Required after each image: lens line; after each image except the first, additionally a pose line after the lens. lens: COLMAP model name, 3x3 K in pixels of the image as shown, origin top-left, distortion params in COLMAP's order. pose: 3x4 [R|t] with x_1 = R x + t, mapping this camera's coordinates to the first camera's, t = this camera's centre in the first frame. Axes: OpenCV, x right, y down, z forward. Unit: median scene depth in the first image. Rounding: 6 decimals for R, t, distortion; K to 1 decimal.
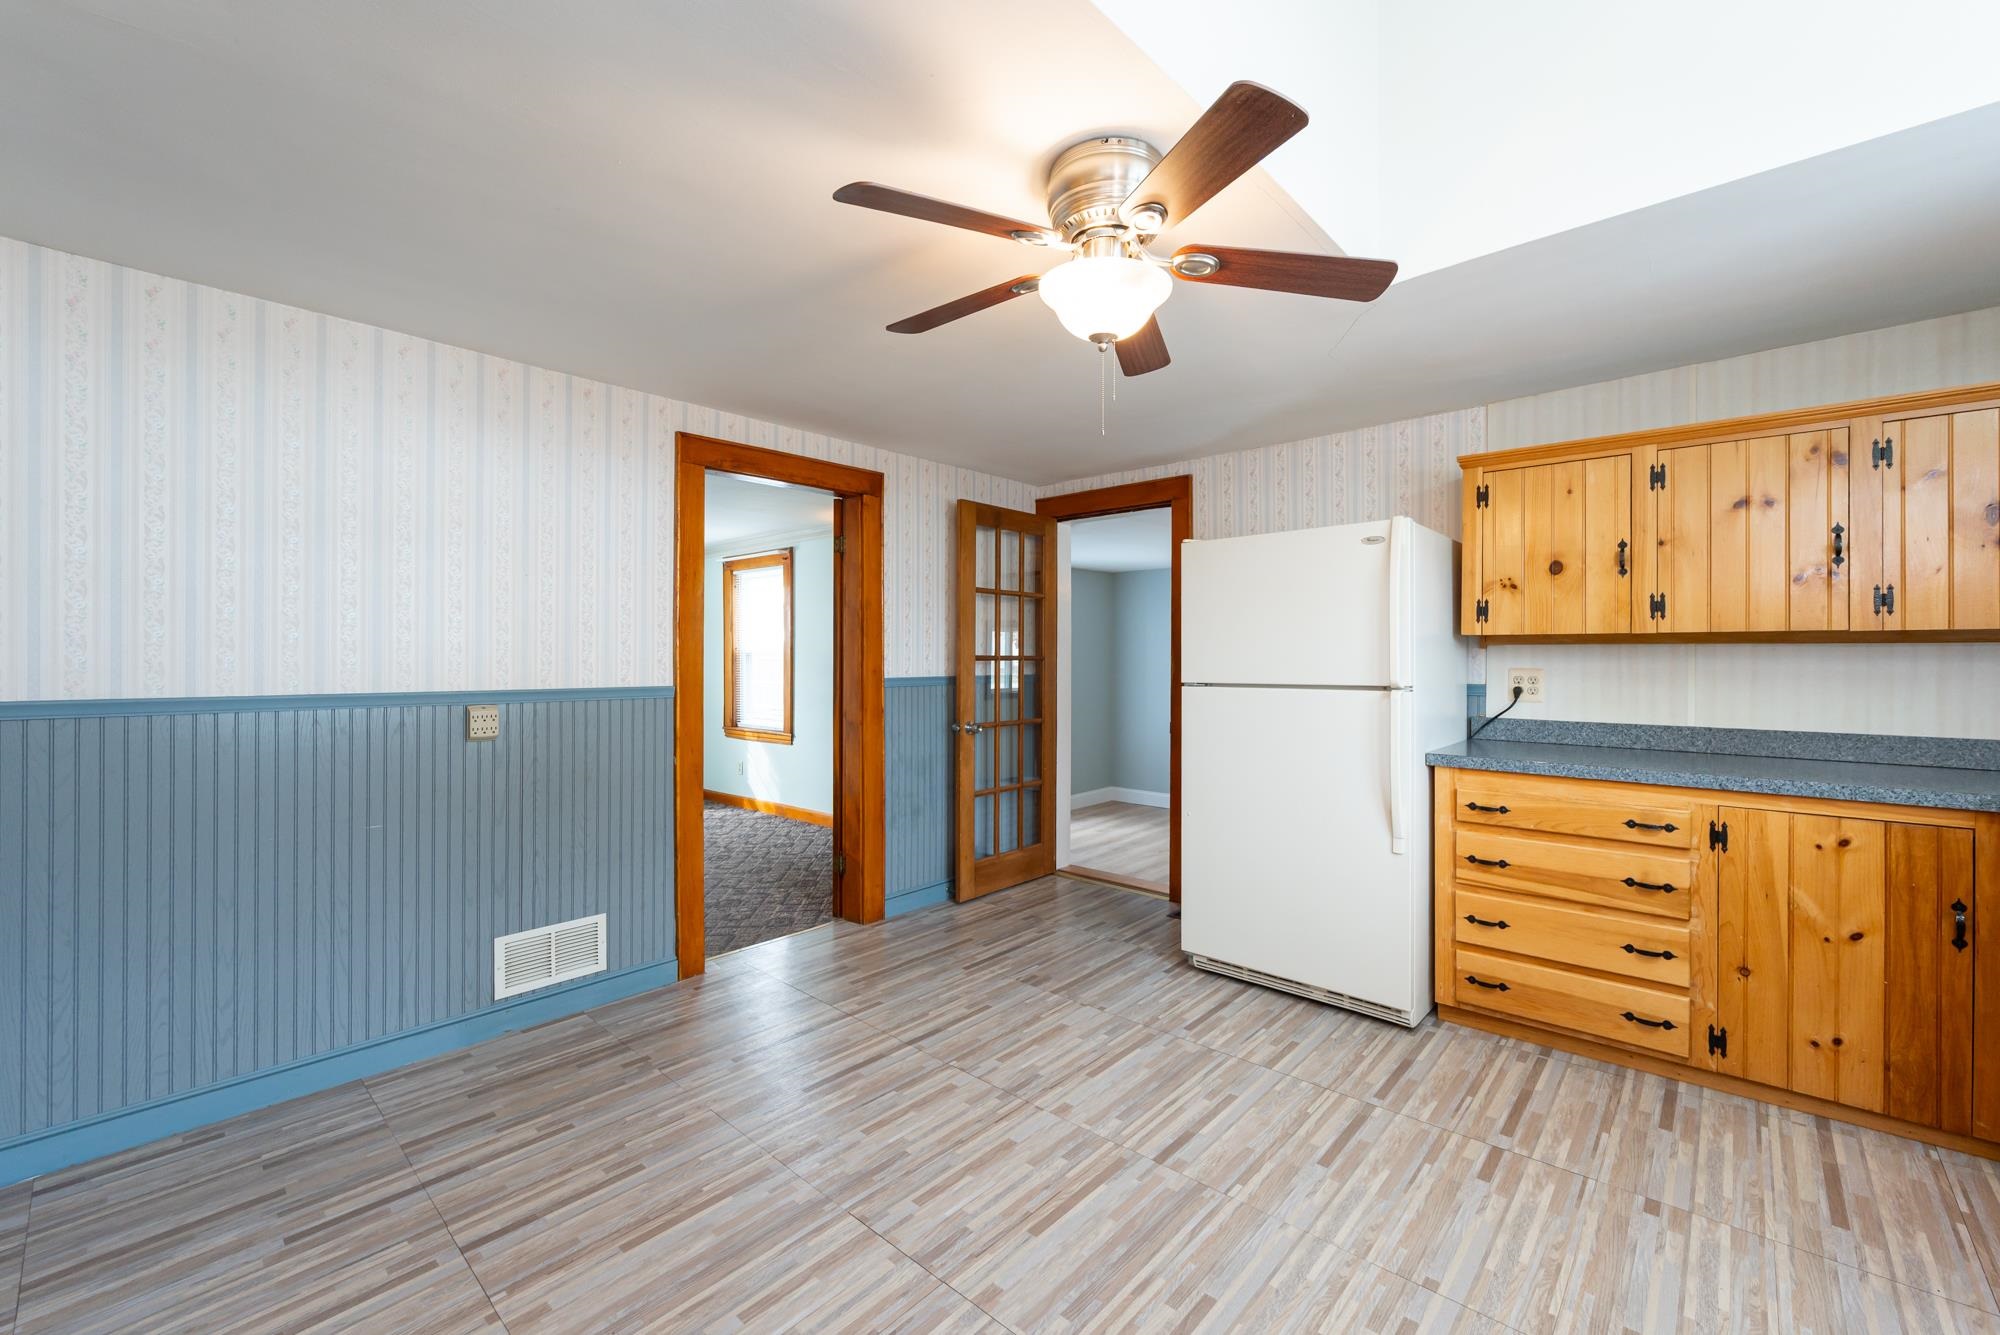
lens RADIAL K [[818.5, 0, 1007.7], [0, 818.5, 649.5], [0, 0, 1]] dist [-0.000696, -0.000169]
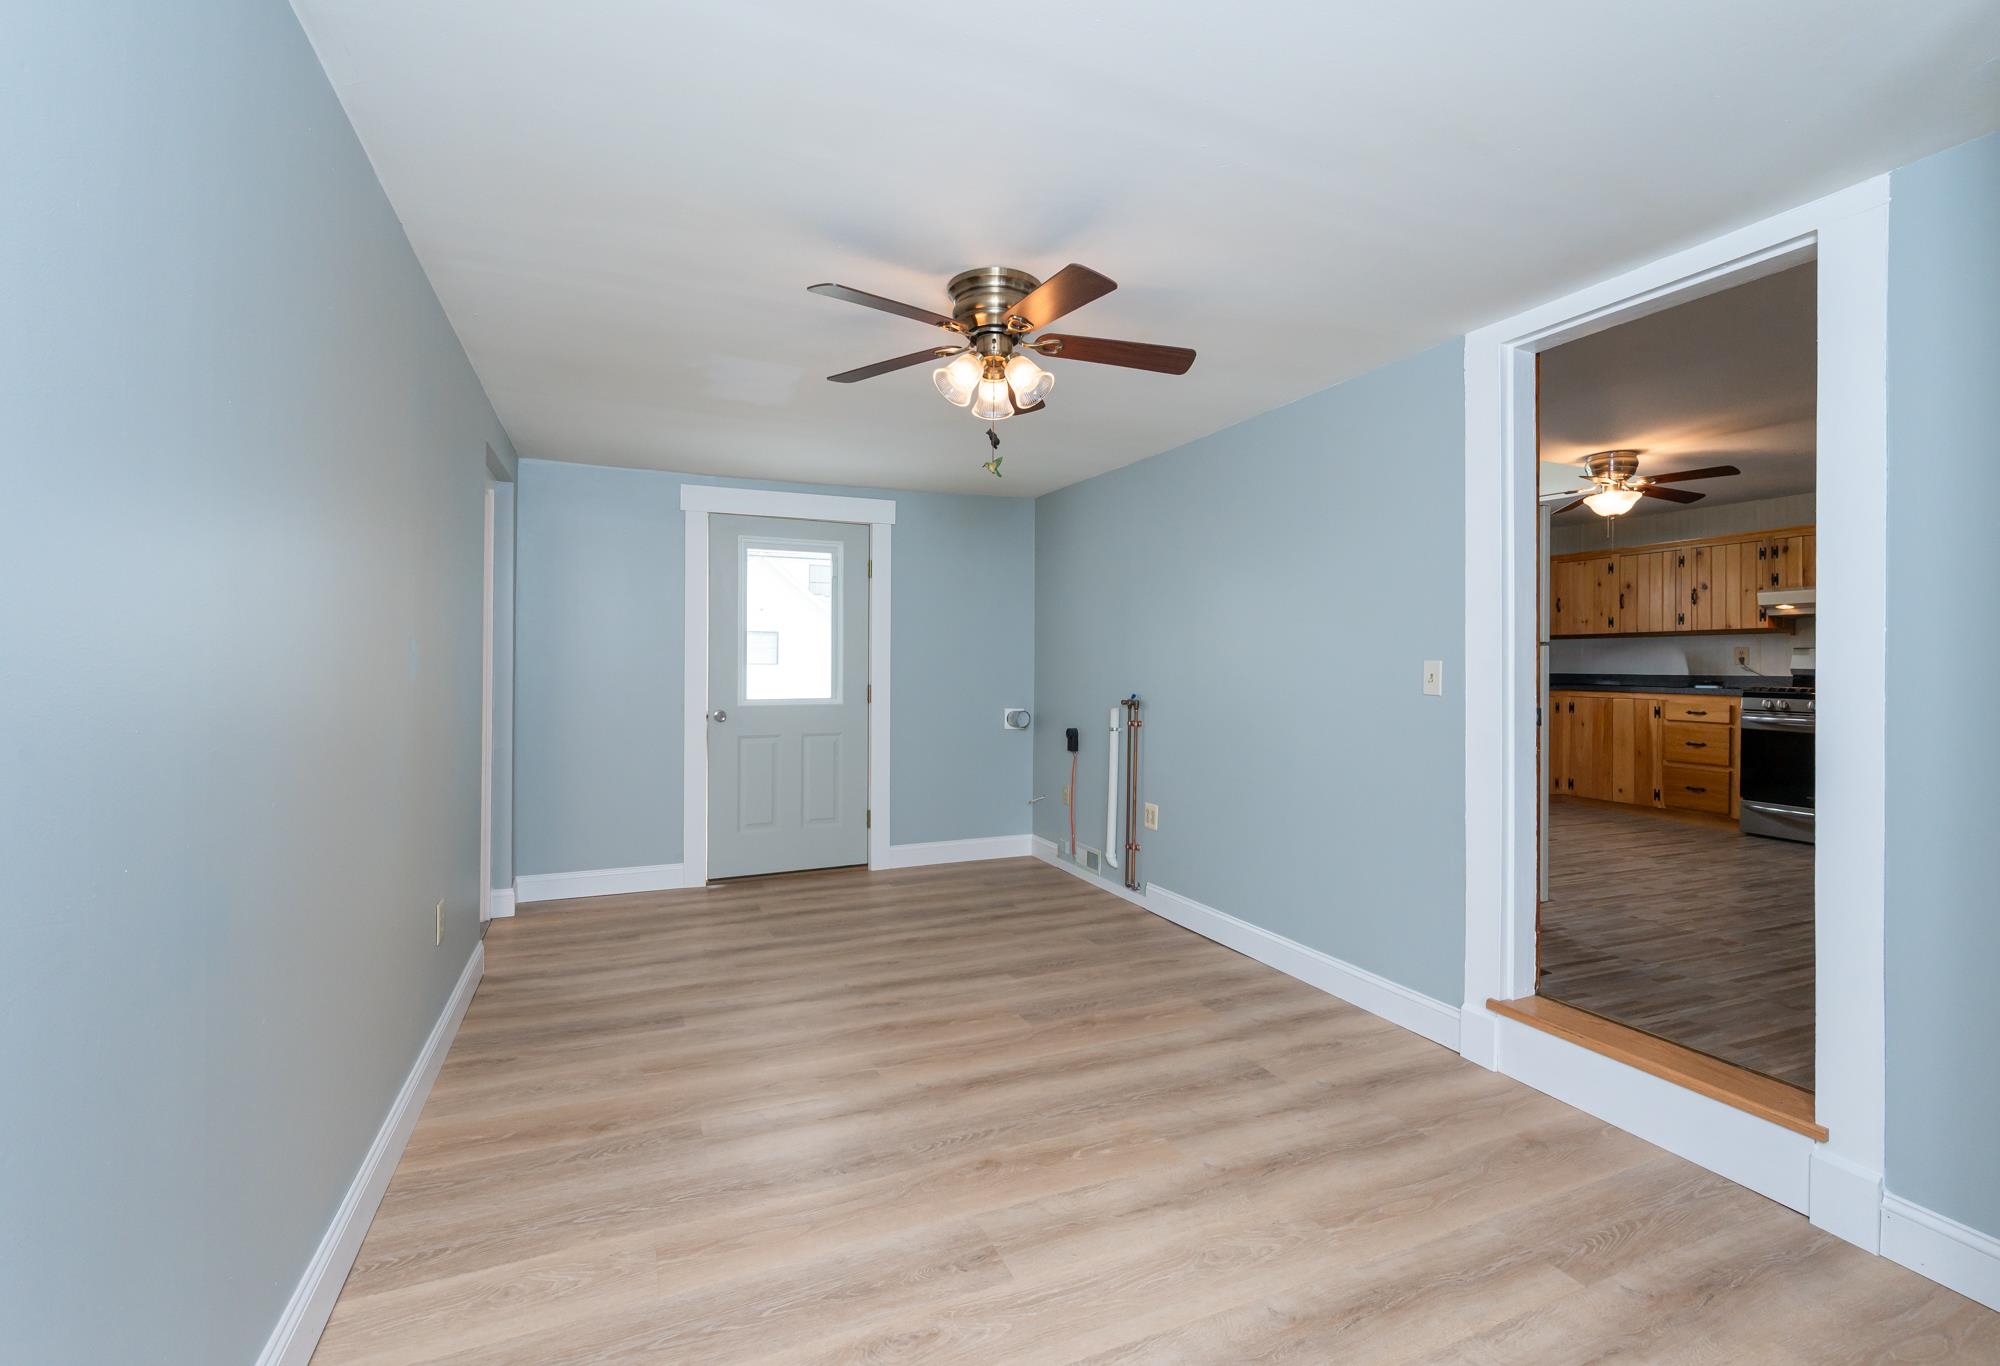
lens RADIAL K [[884.8, 0, 1001.2], [0, 884.8, 659.2], [0, 0, 1]] dist [0.000684, 0.000154]
pose [[-0.909395, -0.005643, 0.415896, 0.461501], [-0.010889, 0.999888, -0.010243, 0.095051], [-0.415792, -0.013843, -0.909355, 2.826423]]
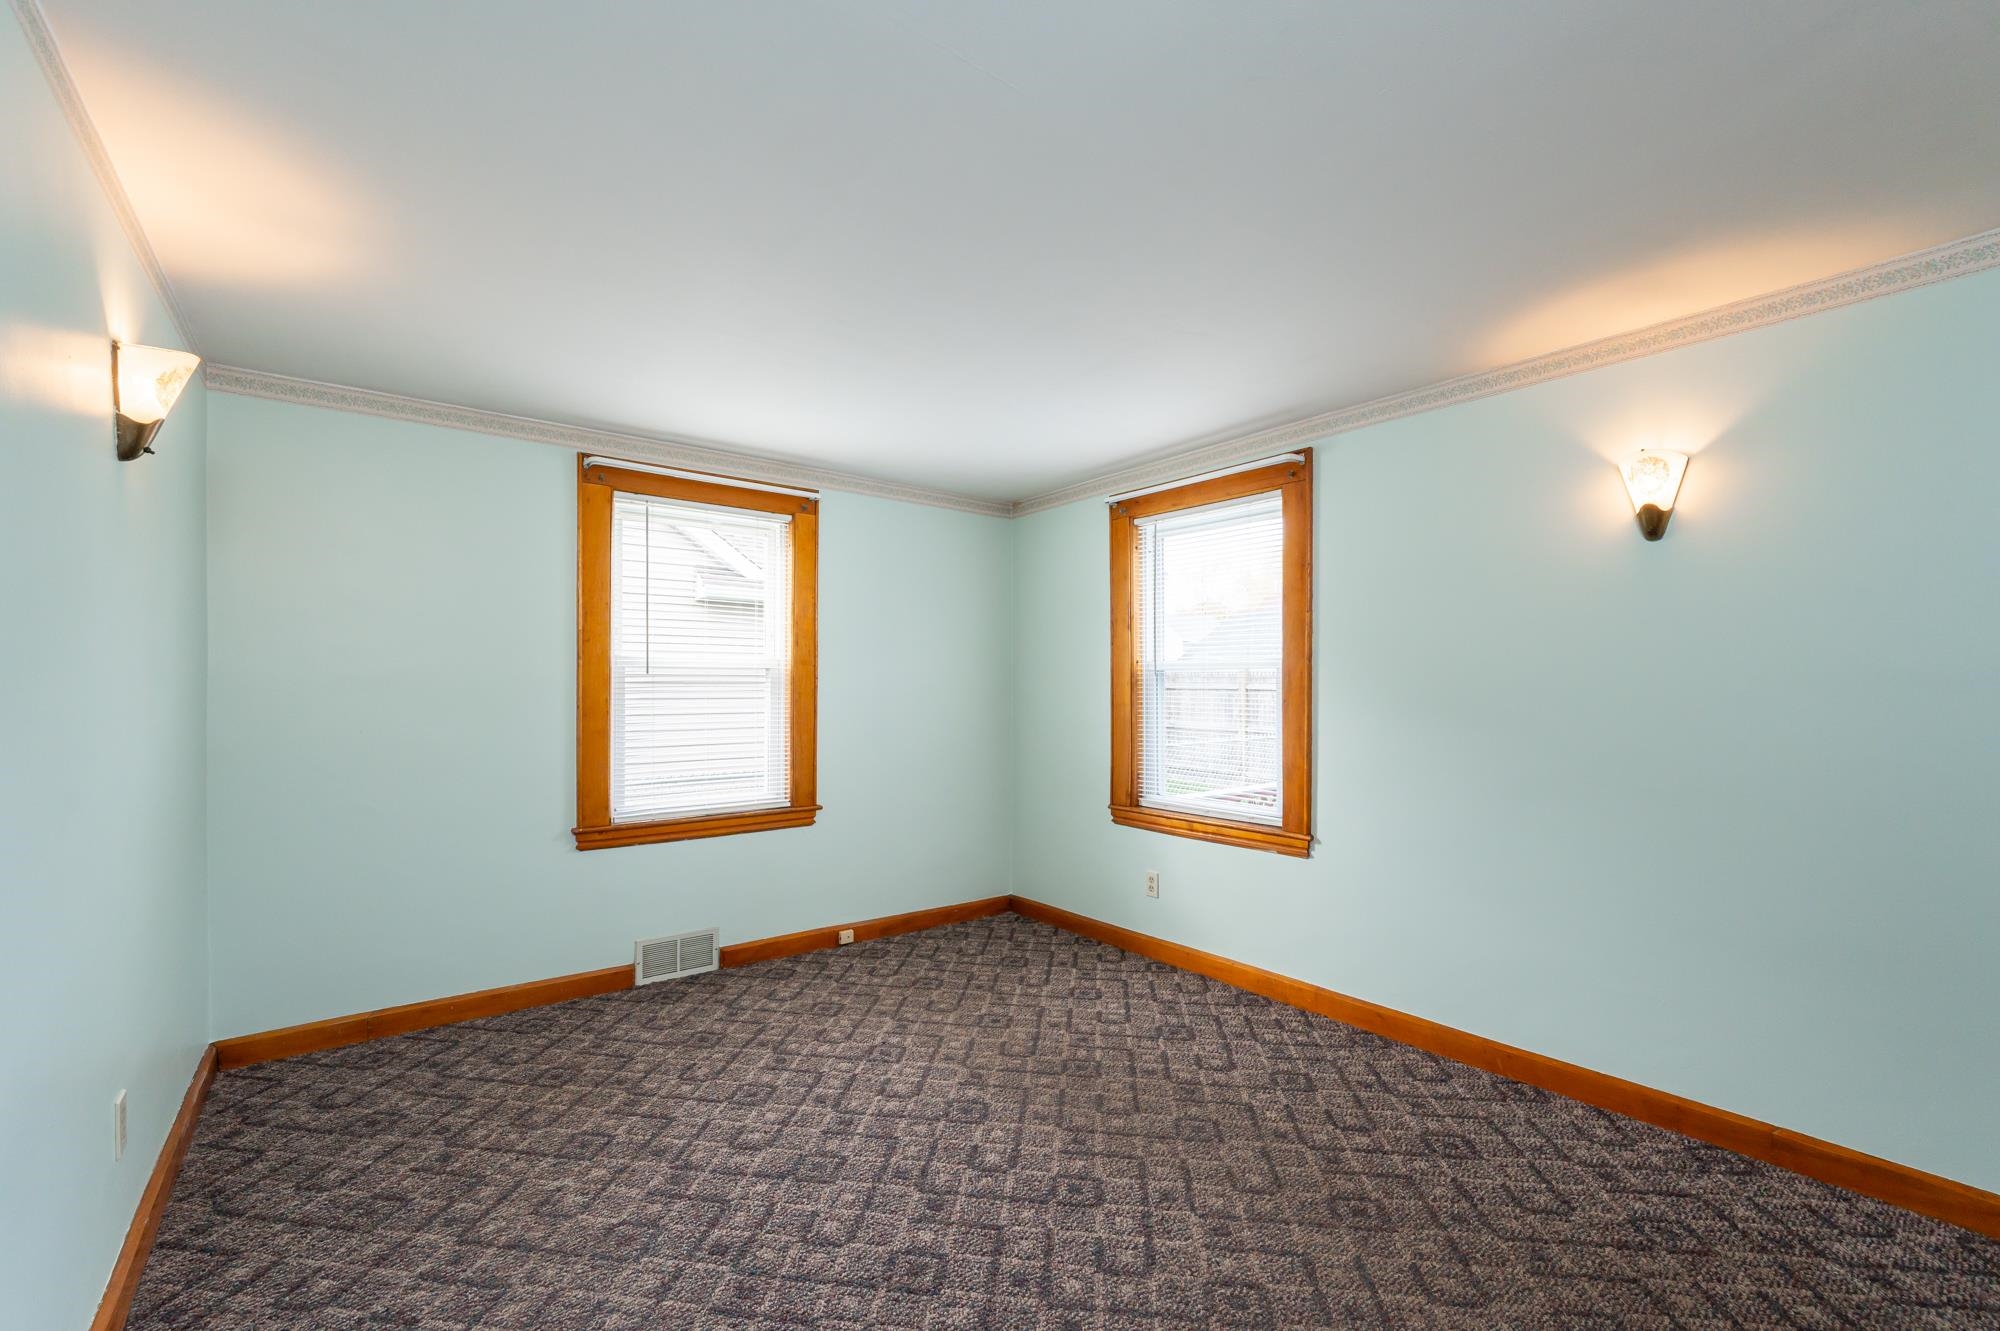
lens RADIAL K [[829.0, 0, 985.2], [0, 829.0, 685.4], [0, 0, 1]] dist [-0.001302, -0.000521]
pose [[0.982848, 0.003630, -0.184379, -0.880431], [-0.002192, 0.999966, 0.008003, 0.026069], [0.184402, -0.007461, 0.982823, 1.175699]]
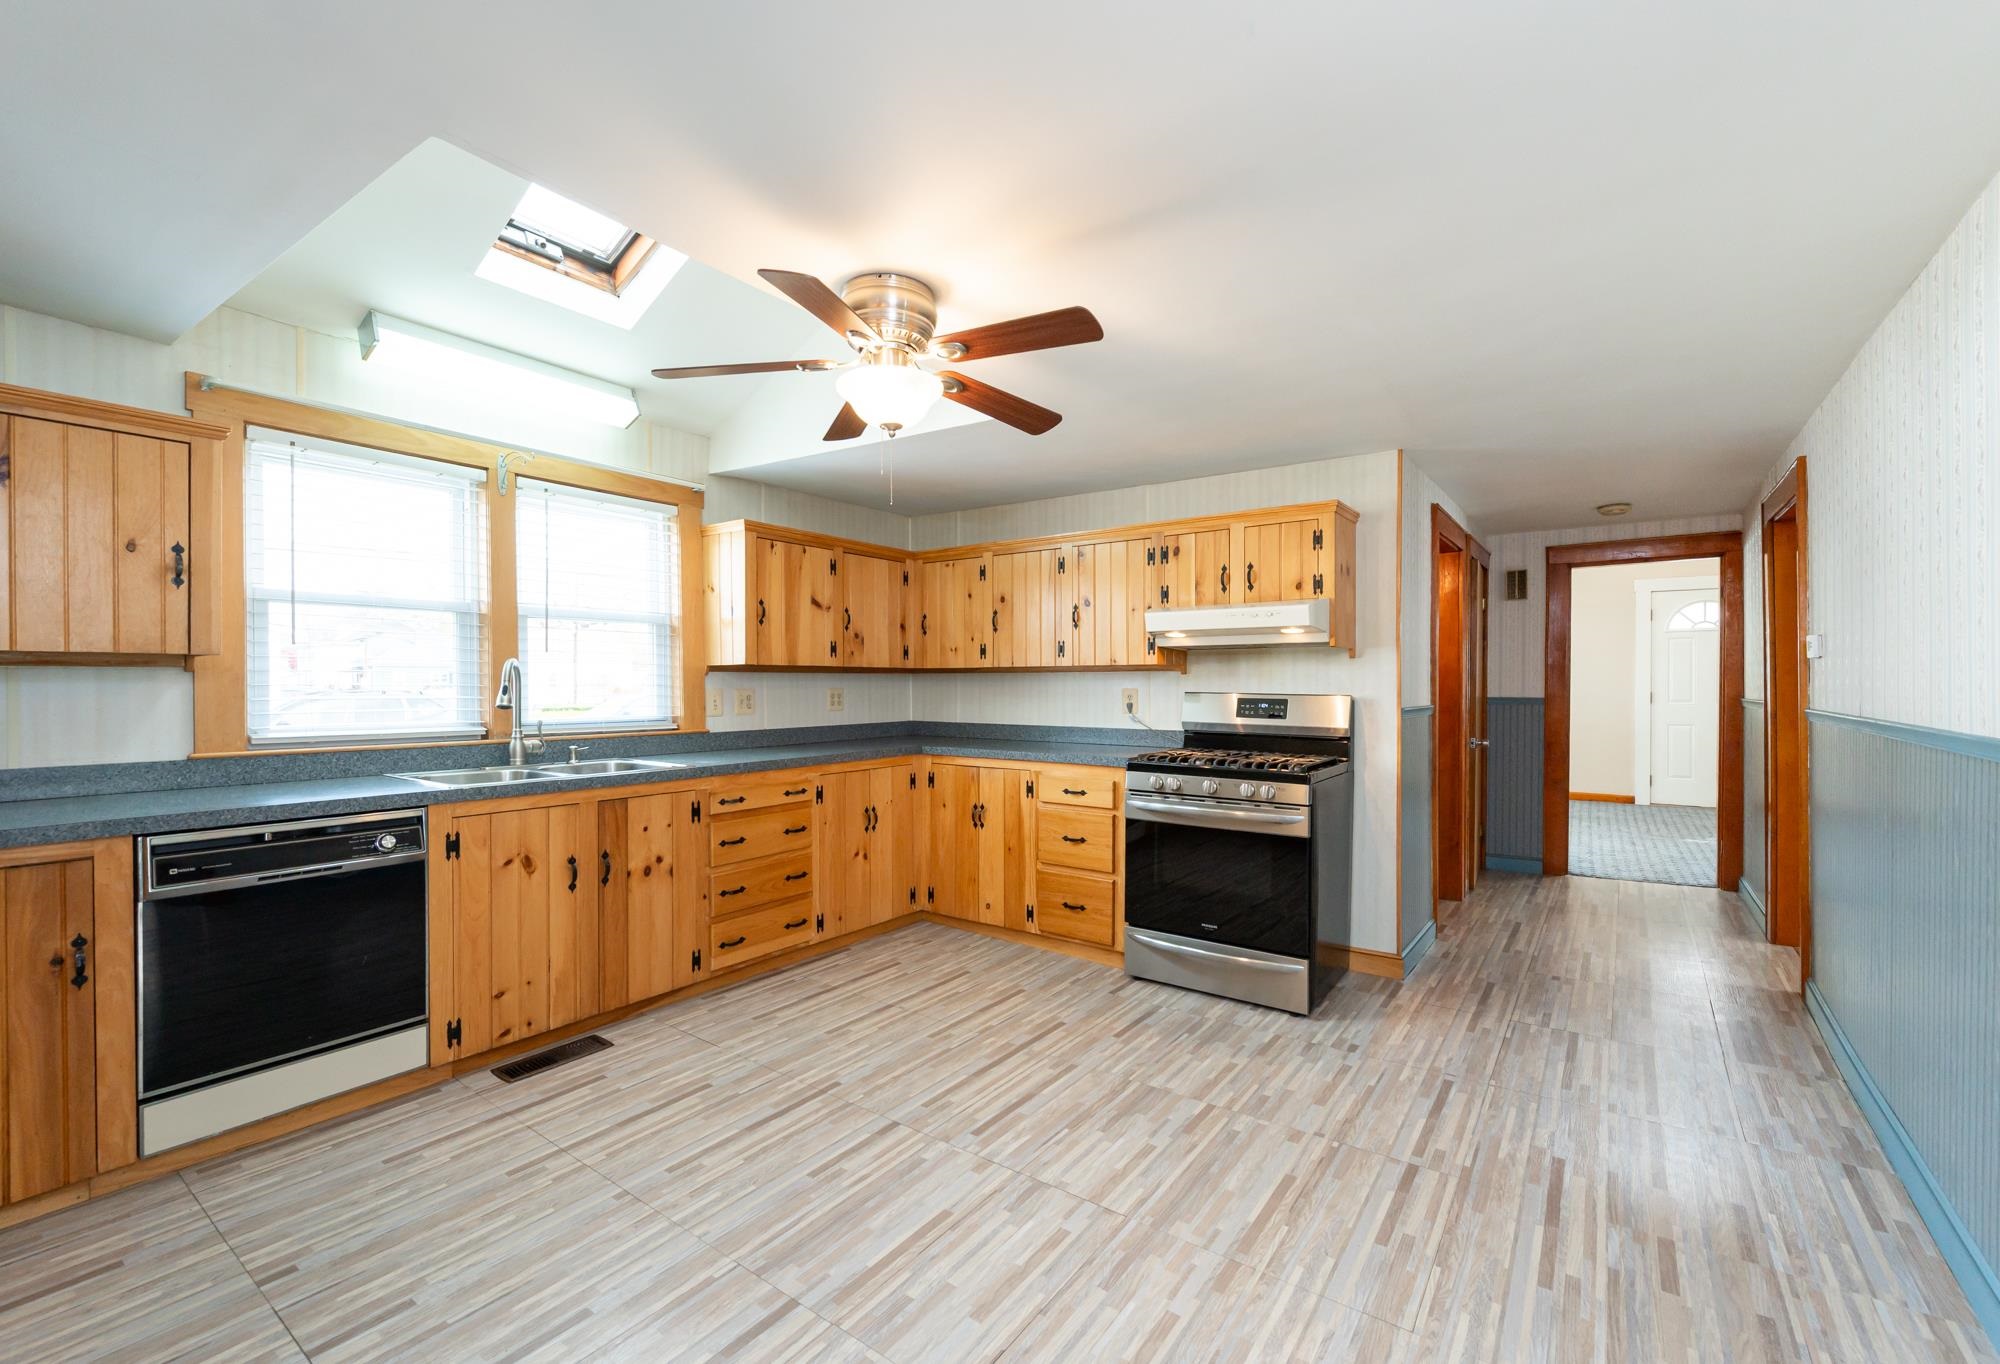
lens RADIAL K [[850.6, 0, 1025.5], [0, 850.6, 686.4], [0, 0, 1]] dist [-0.000071, -0.000039]
pose [[-0.992161, -0.000071, -0.124966, 0.047361], [-0.000330, 0.999998, 0.002055, 0.008230], [0.124965, 0.002080, -0.992159, 1.443933]]
